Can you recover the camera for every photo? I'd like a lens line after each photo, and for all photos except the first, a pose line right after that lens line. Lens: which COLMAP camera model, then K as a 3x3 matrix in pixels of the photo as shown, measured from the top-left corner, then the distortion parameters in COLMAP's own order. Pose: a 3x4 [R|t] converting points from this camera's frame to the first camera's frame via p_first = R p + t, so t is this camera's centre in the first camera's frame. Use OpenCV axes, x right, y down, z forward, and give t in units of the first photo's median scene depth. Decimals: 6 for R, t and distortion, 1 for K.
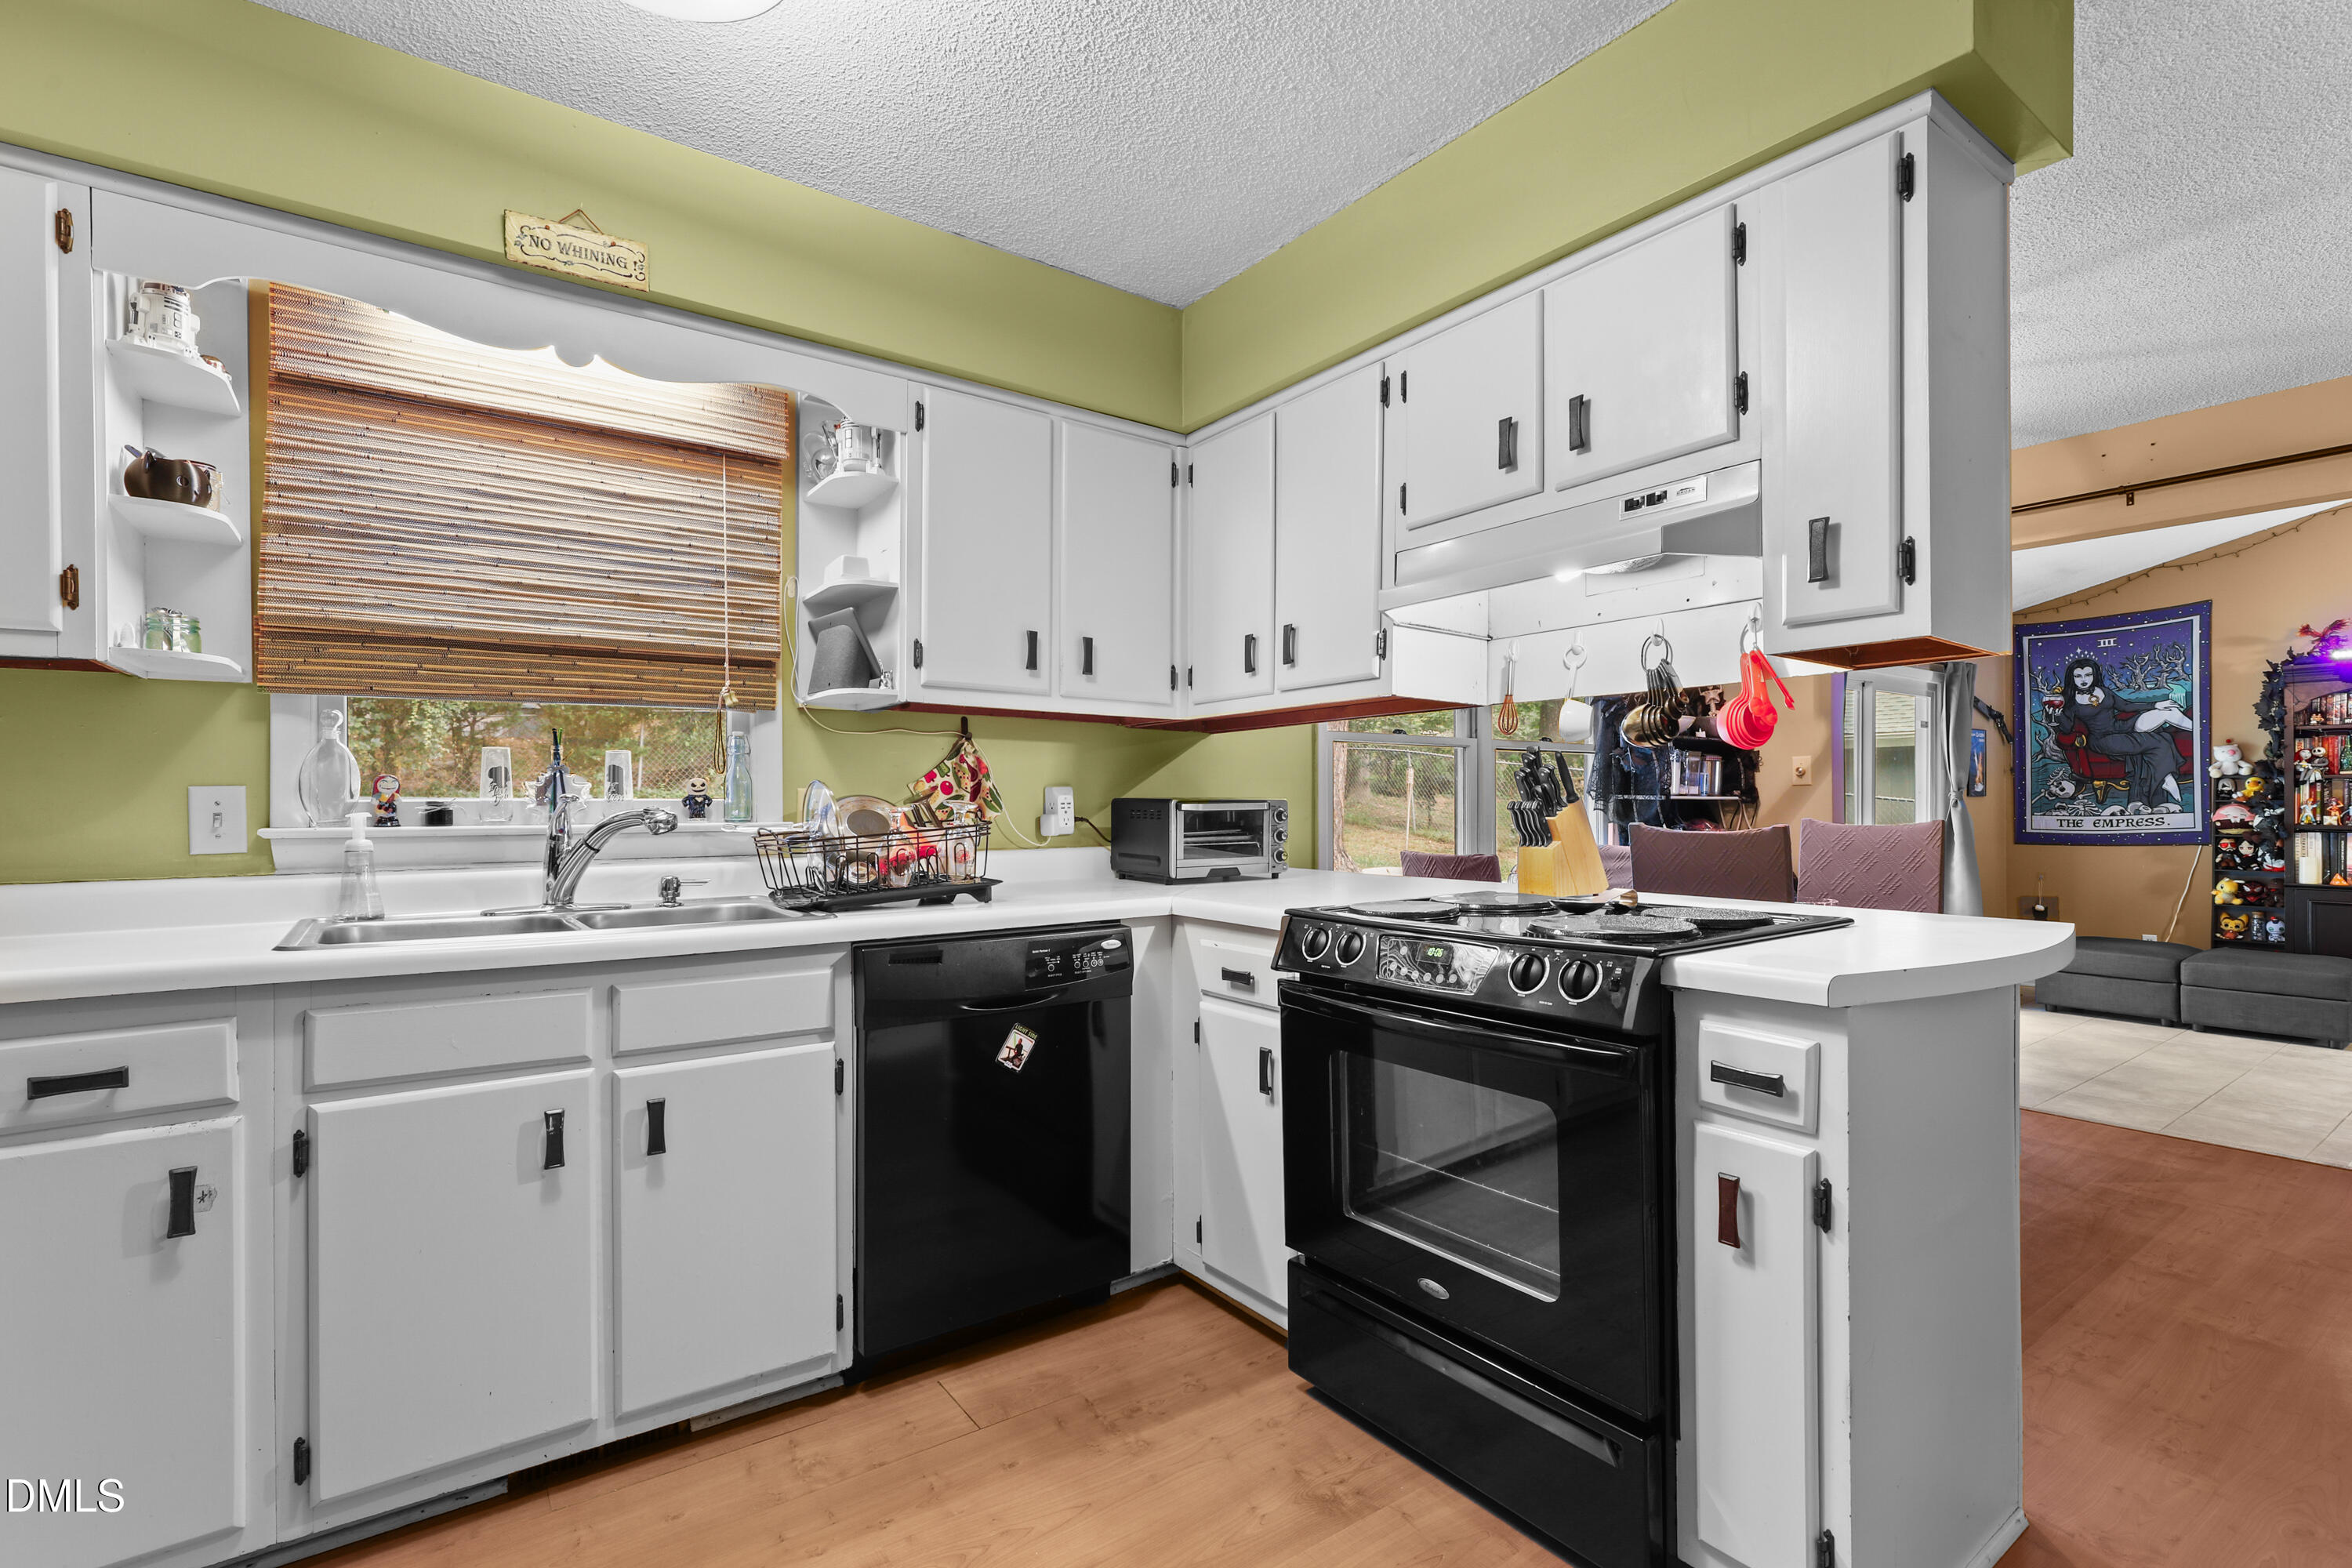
lens RADIAL K [[1072.1, 0, 1183.4], [0, 1072.1, 795.8], [0, 0, 1]] dist [0.001035, 0.000758]
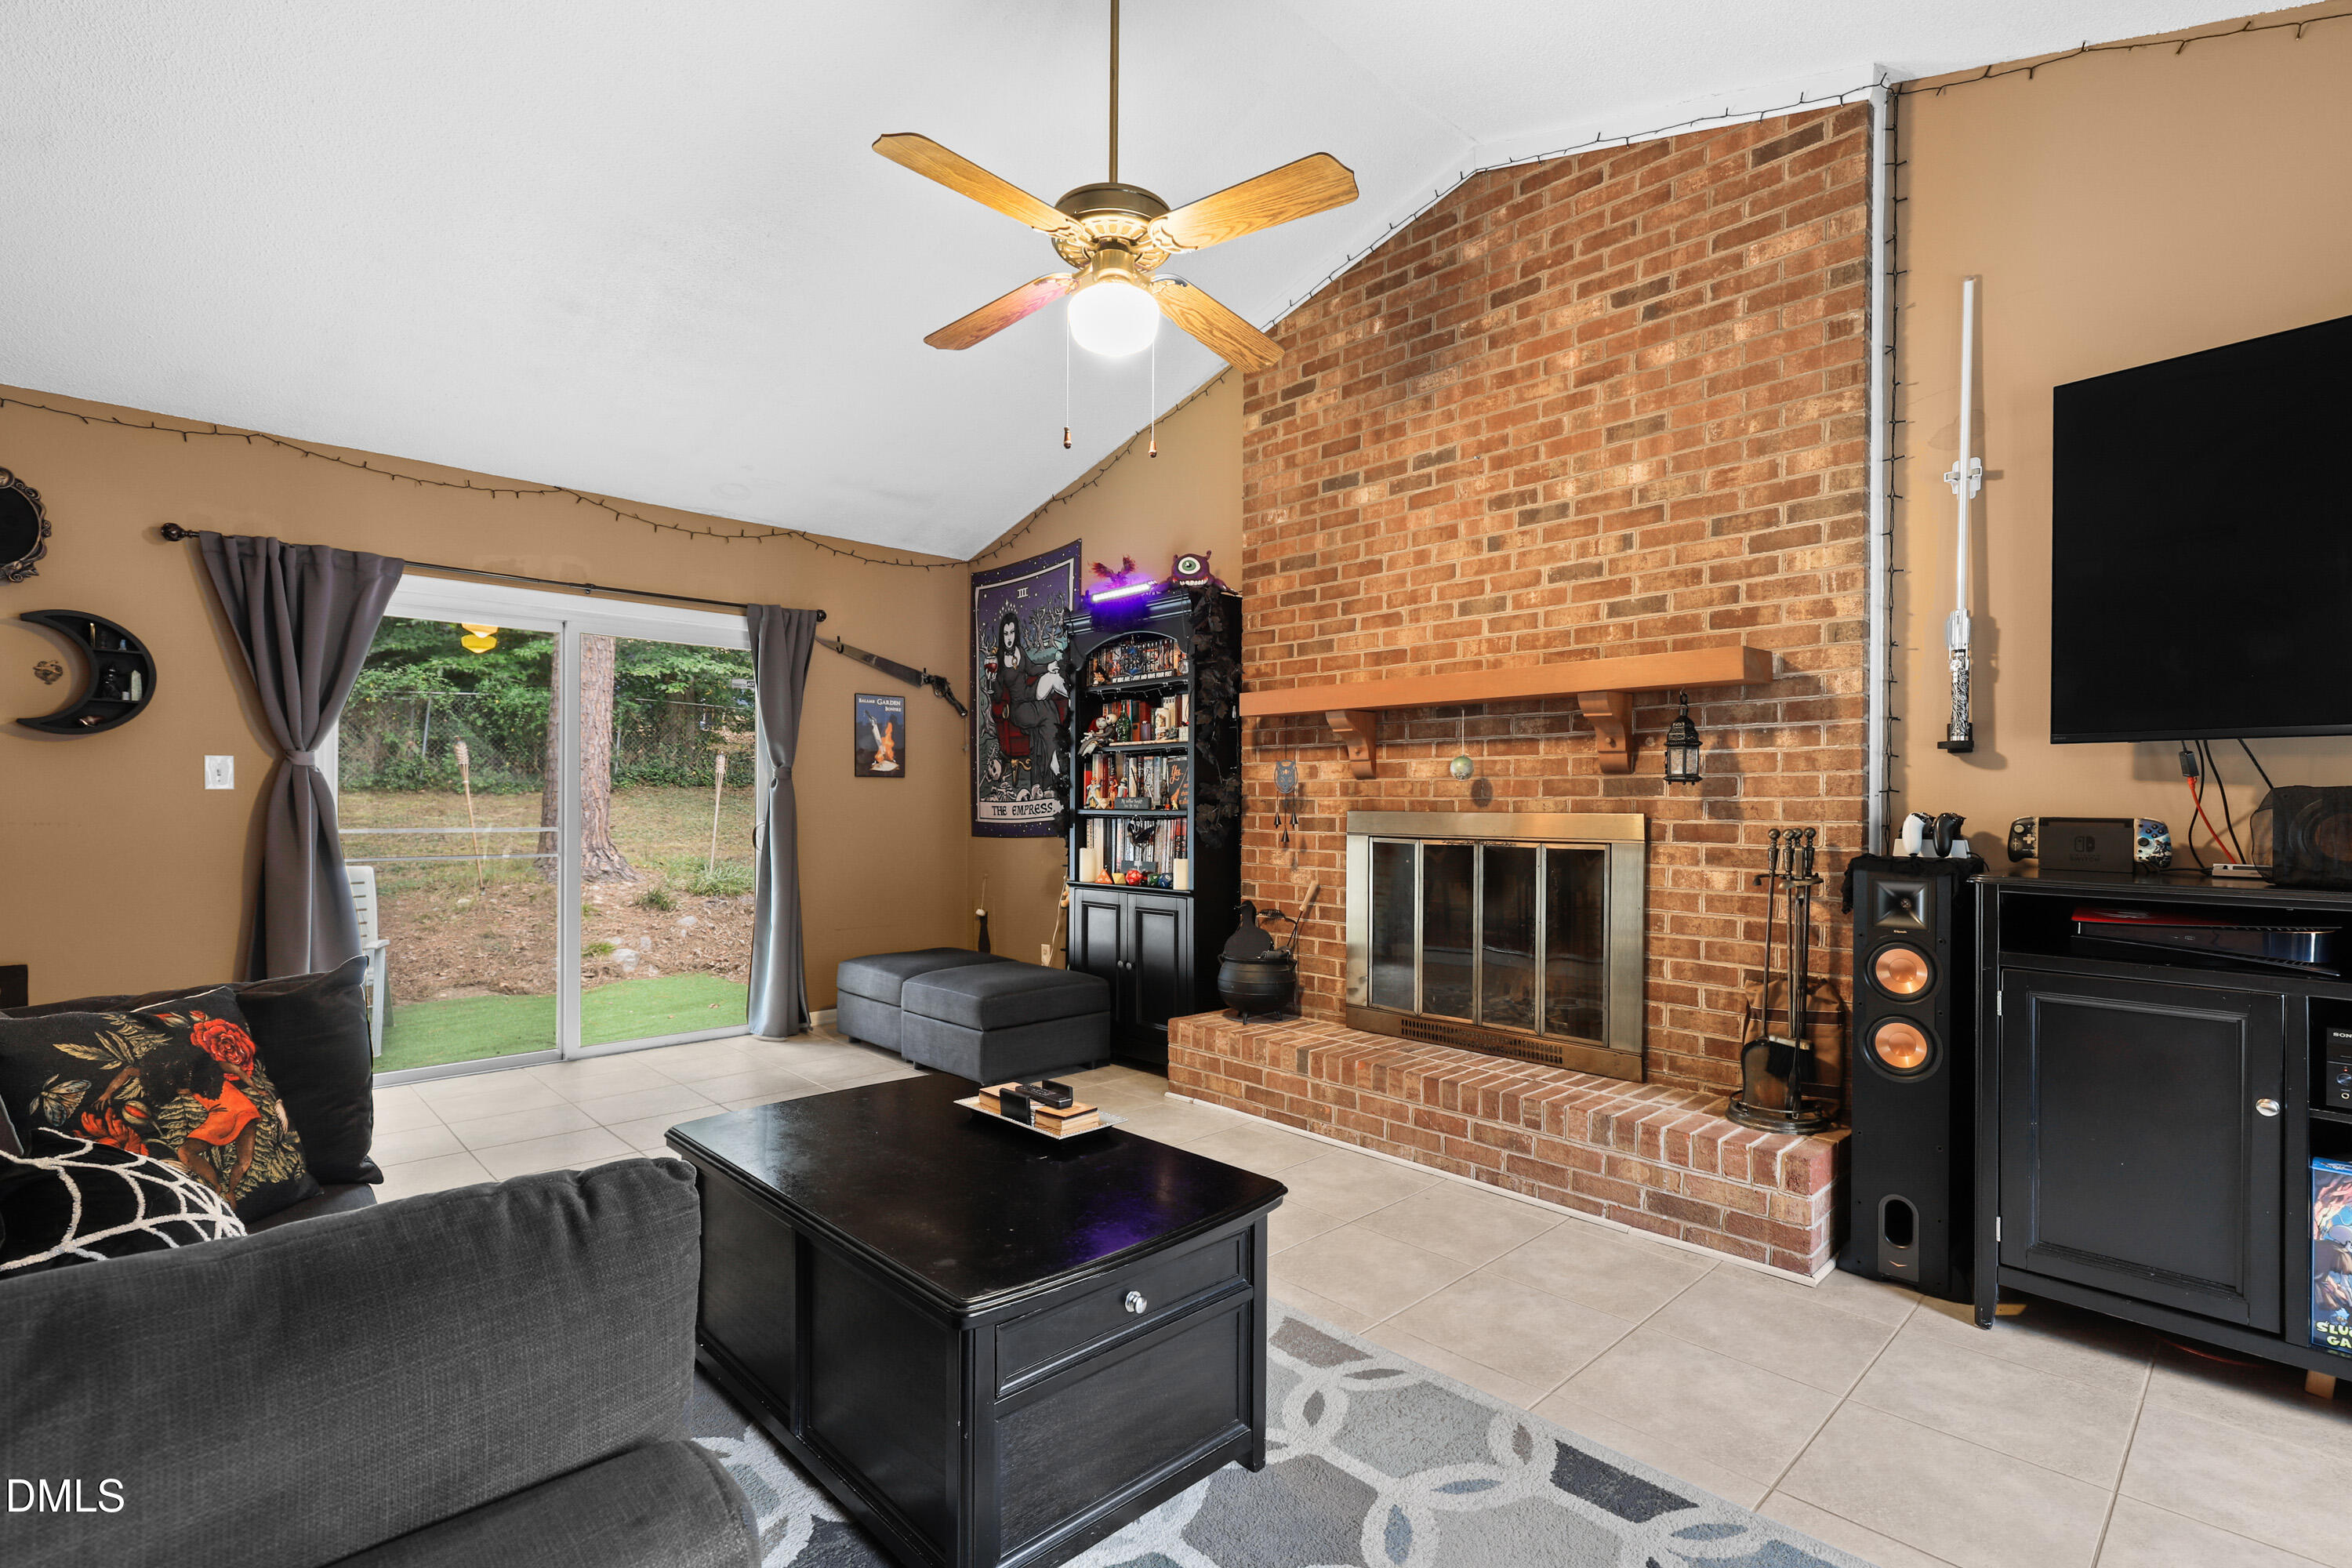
lens RADIAL K [[1072.1, 0, 1176.7], [0, 1072.1, 800.1], [0, 0, 1]] dist [0.001035, 0.000758]
pose [[0.989901, 0.006275, 0.141620, 0.850212], [-0.006005, 0.999979, -0.002332, 0.018527], [-0.141632, 0.001458, 0.989918, 0.161070]]
